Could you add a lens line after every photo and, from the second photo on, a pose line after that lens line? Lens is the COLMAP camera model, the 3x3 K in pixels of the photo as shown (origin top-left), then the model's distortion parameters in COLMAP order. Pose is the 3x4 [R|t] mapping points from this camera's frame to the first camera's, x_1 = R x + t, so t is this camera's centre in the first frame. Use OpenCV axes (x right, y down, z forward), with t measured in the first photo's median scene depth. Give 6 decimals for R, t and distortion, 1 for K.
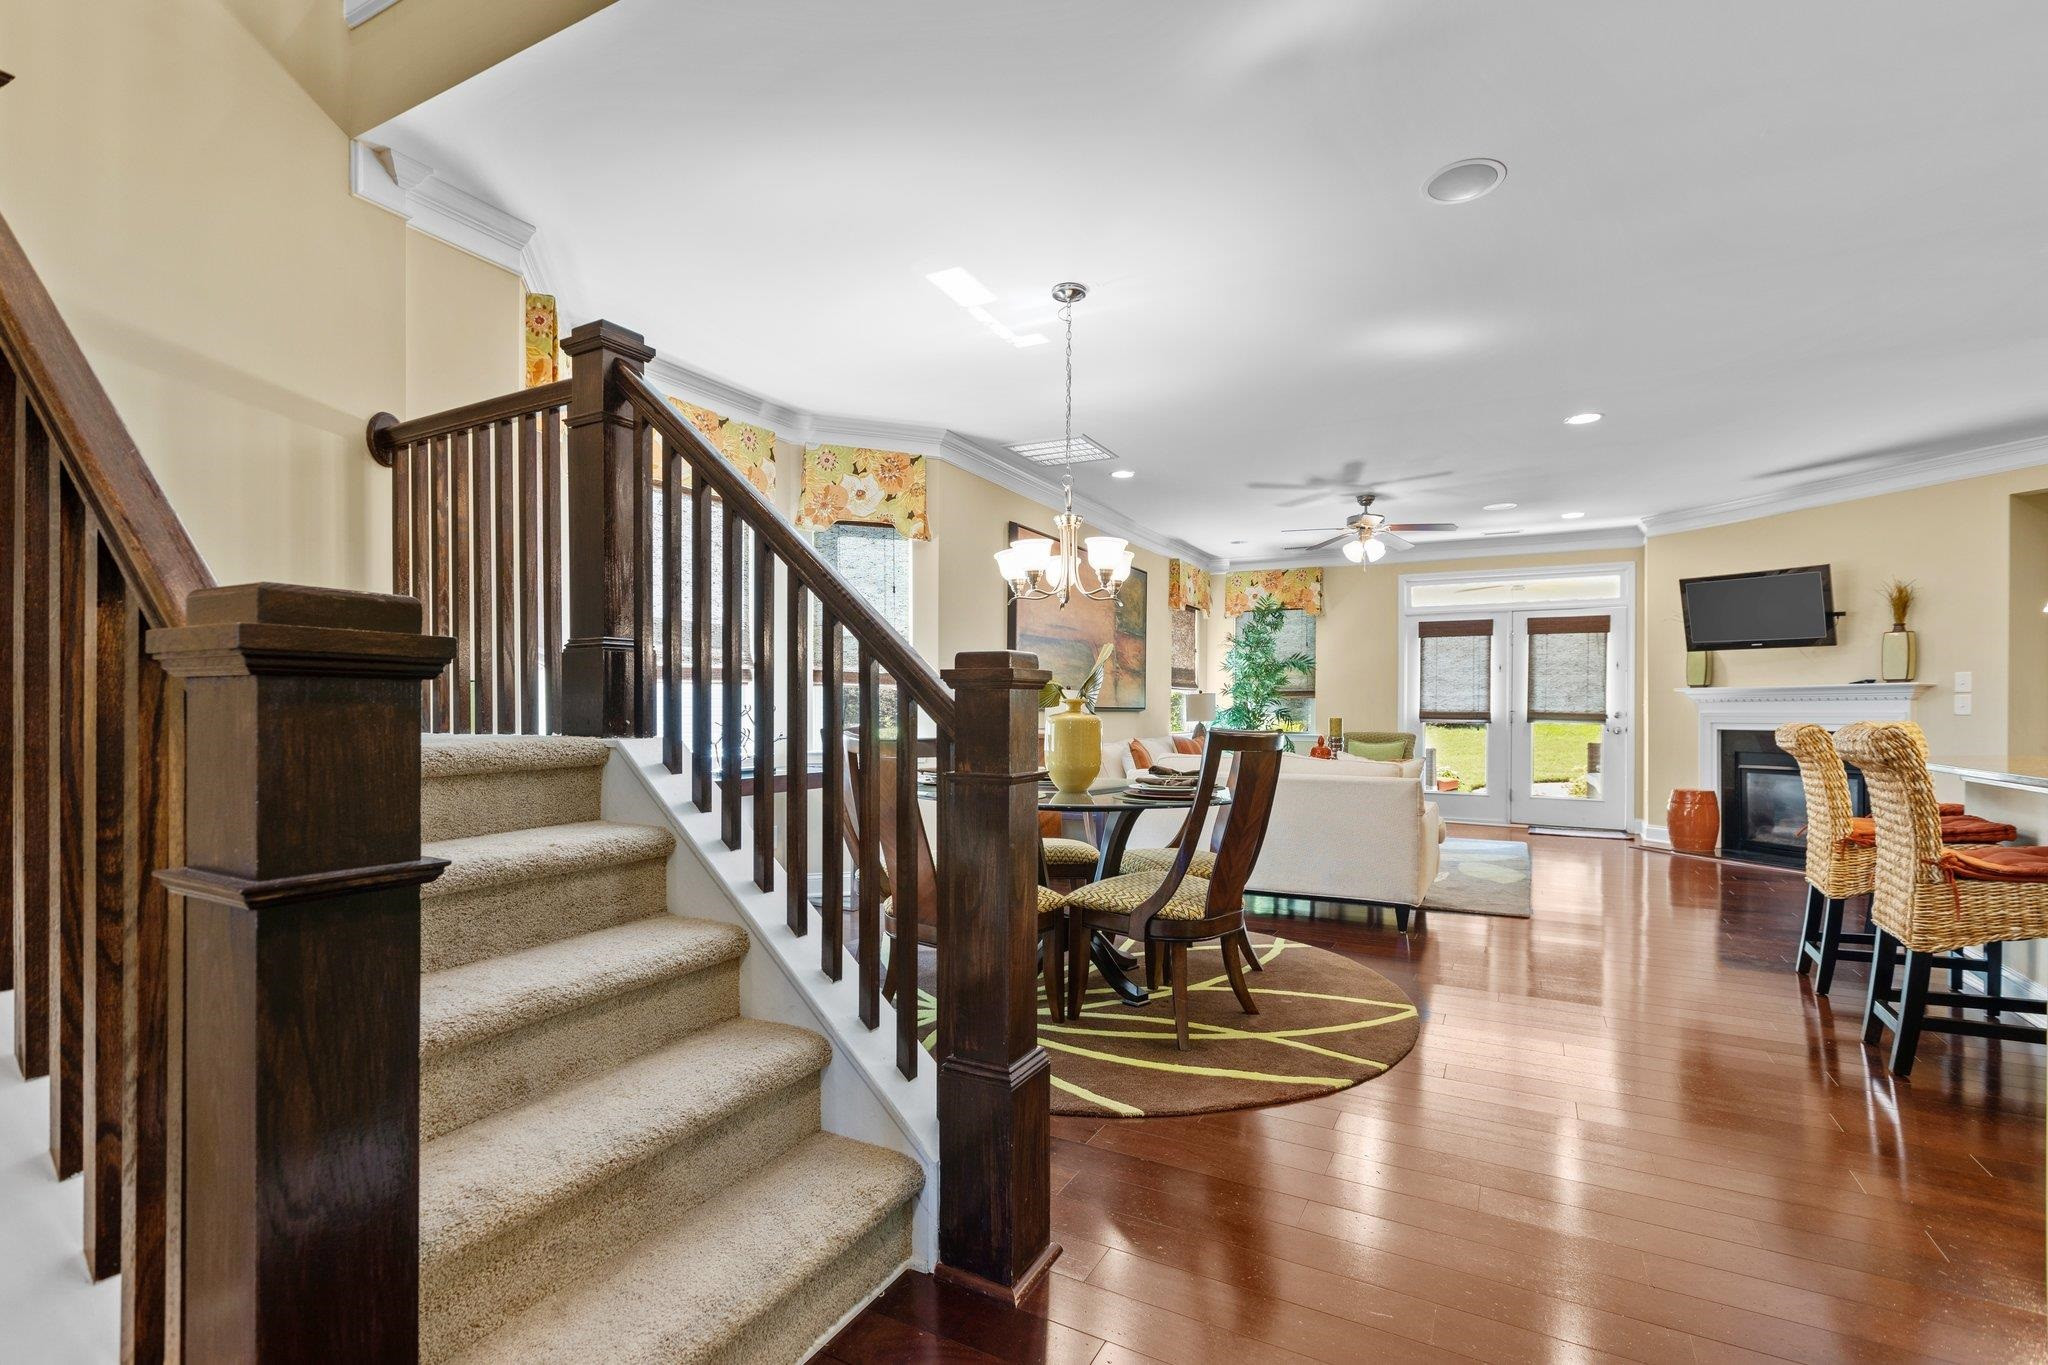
lens RADIAL K [[913.3, 0, 1026.9], [0, 913.3, 706.6], [0, 0, 1]] dist [0.004087, -0.001379]
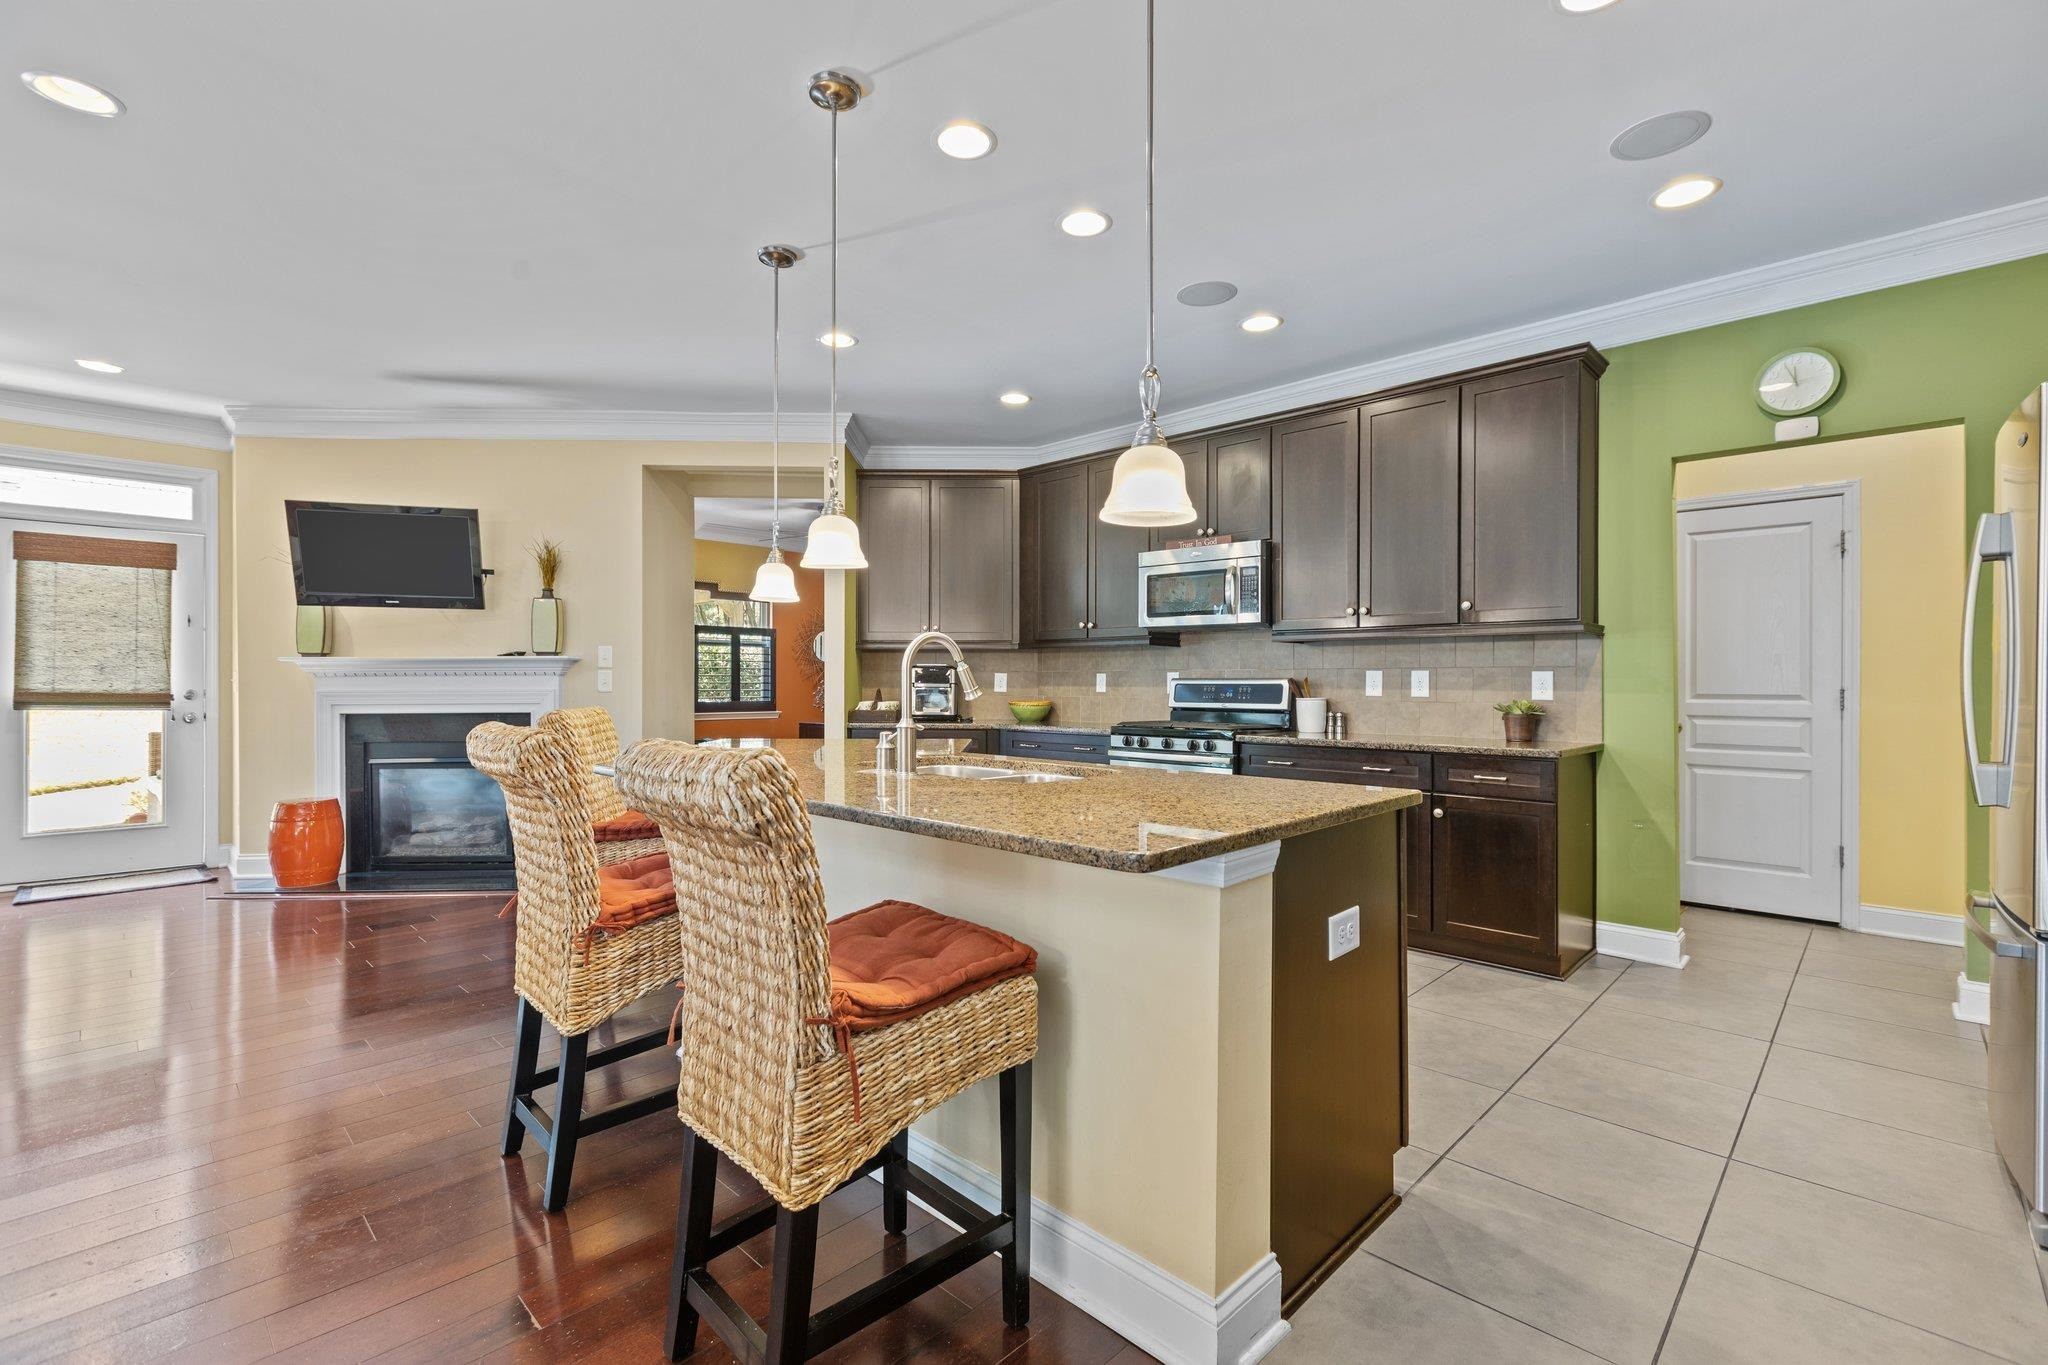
lens RADIAL K [[913.3, 0, 1021.9], [0, 913.3, 682.4], [0, 0, 1]] dist [0.004087, -0.001379]
pose [[0.270231, -0.006583, 0.962773, 0.187262], [-0.001060, 0.999974, 0.007135, -0.006153], [-0.962795, -0.002949, 0.270216, 0.263913]]
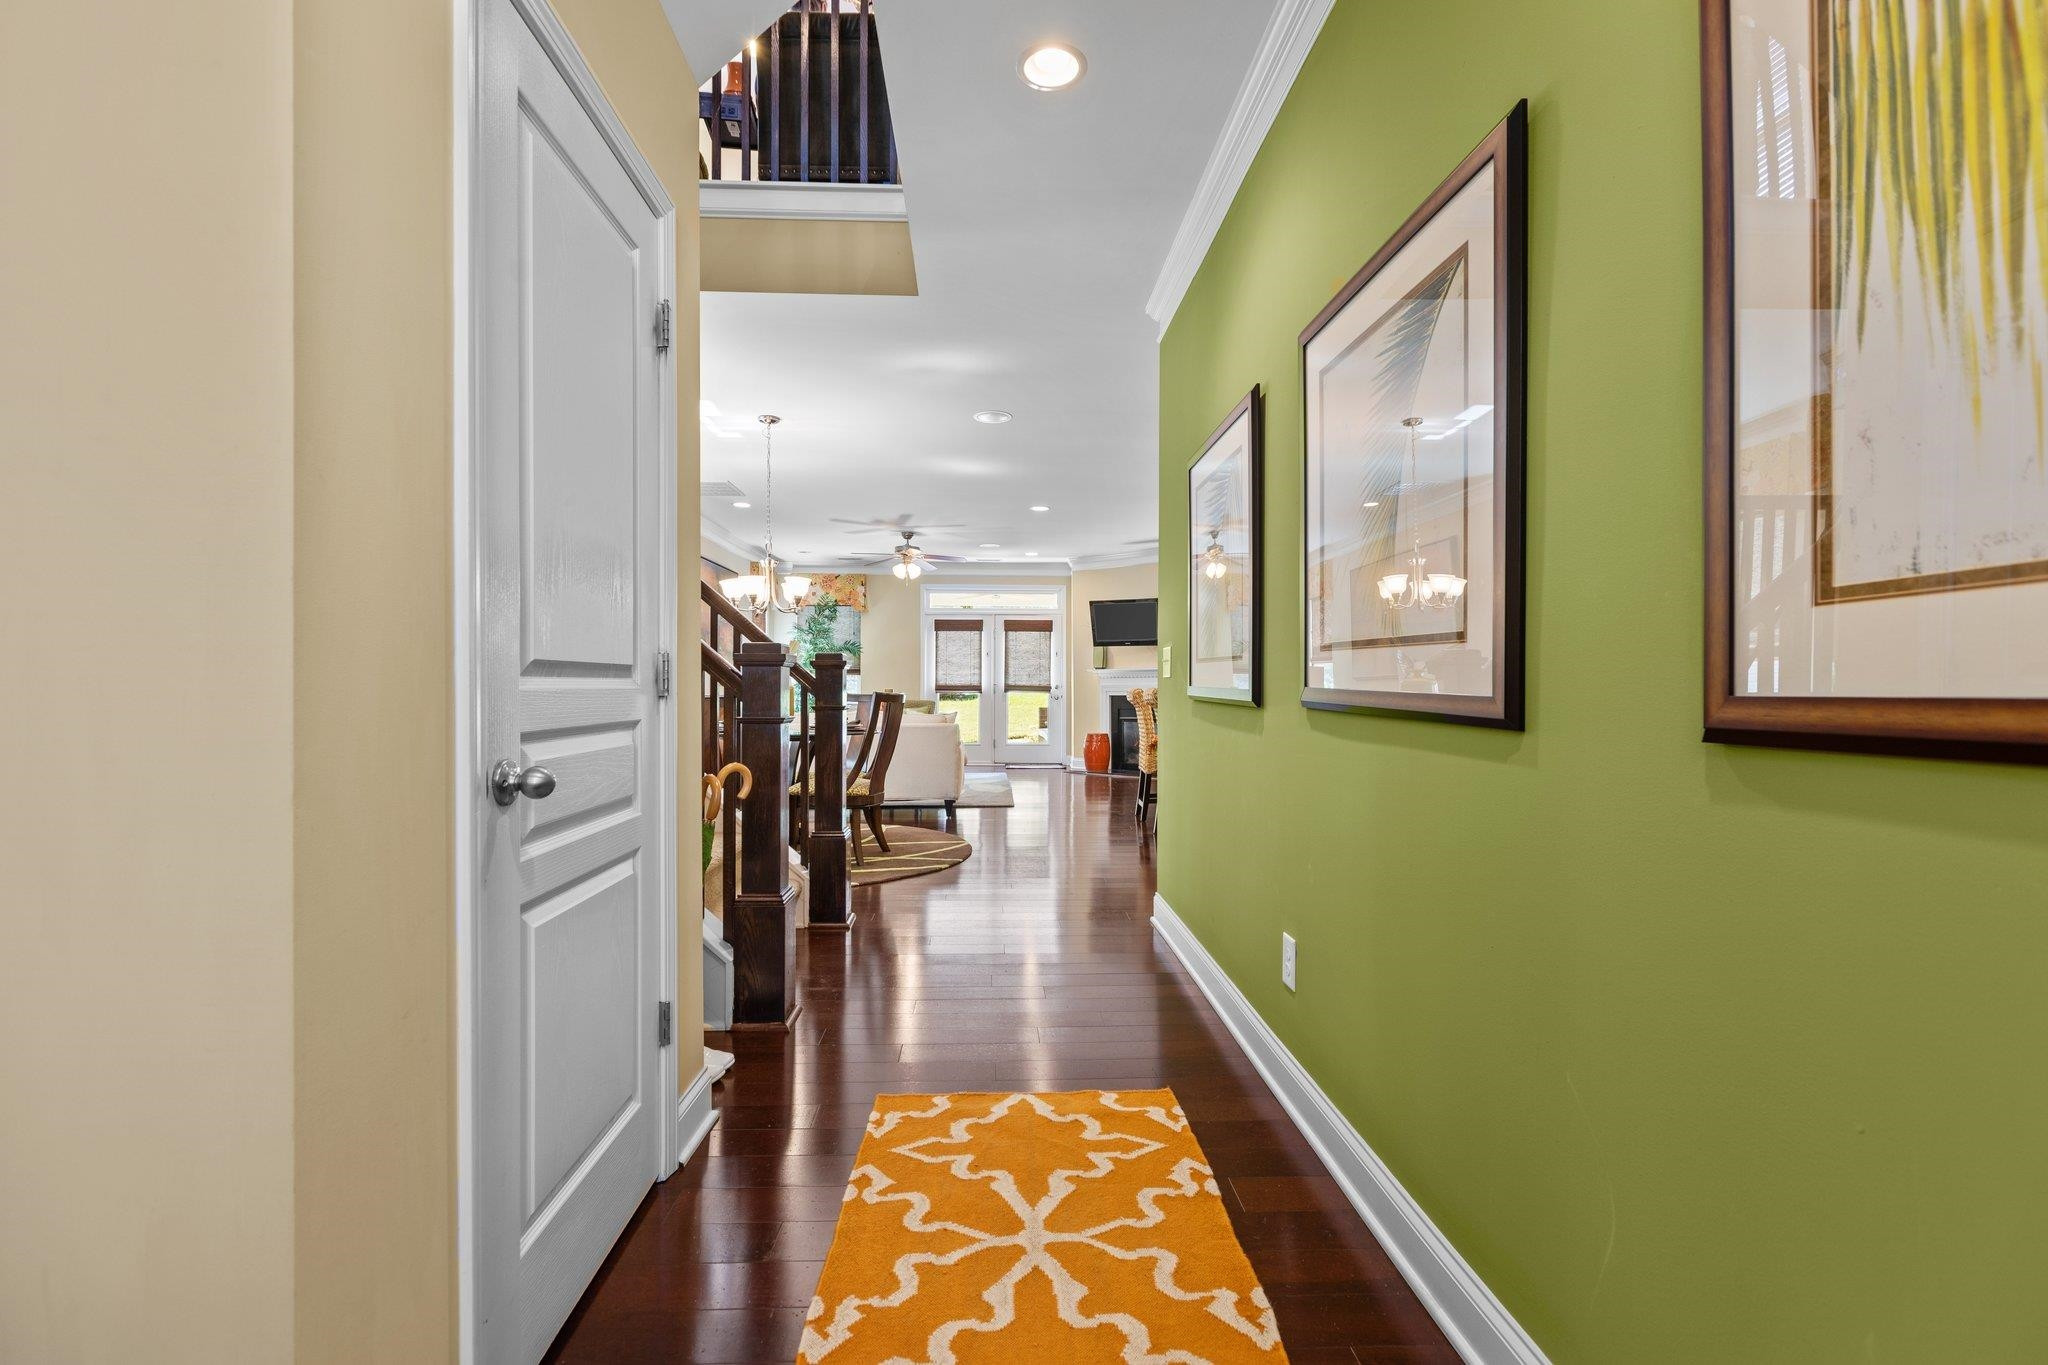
lens RADIAL K [[913.3, 0, 1011.7], [0, 913.3, 676.2], [0, 0, 1]] dist [0.004087, -0.001379]
pose [[0.864768, 0.001994, 0.502167, -0.192454], [0.002237, 0.999967, -0.007822, 0.003575], [-0.502166, 0.007887, 0.864735, -0.291490]]
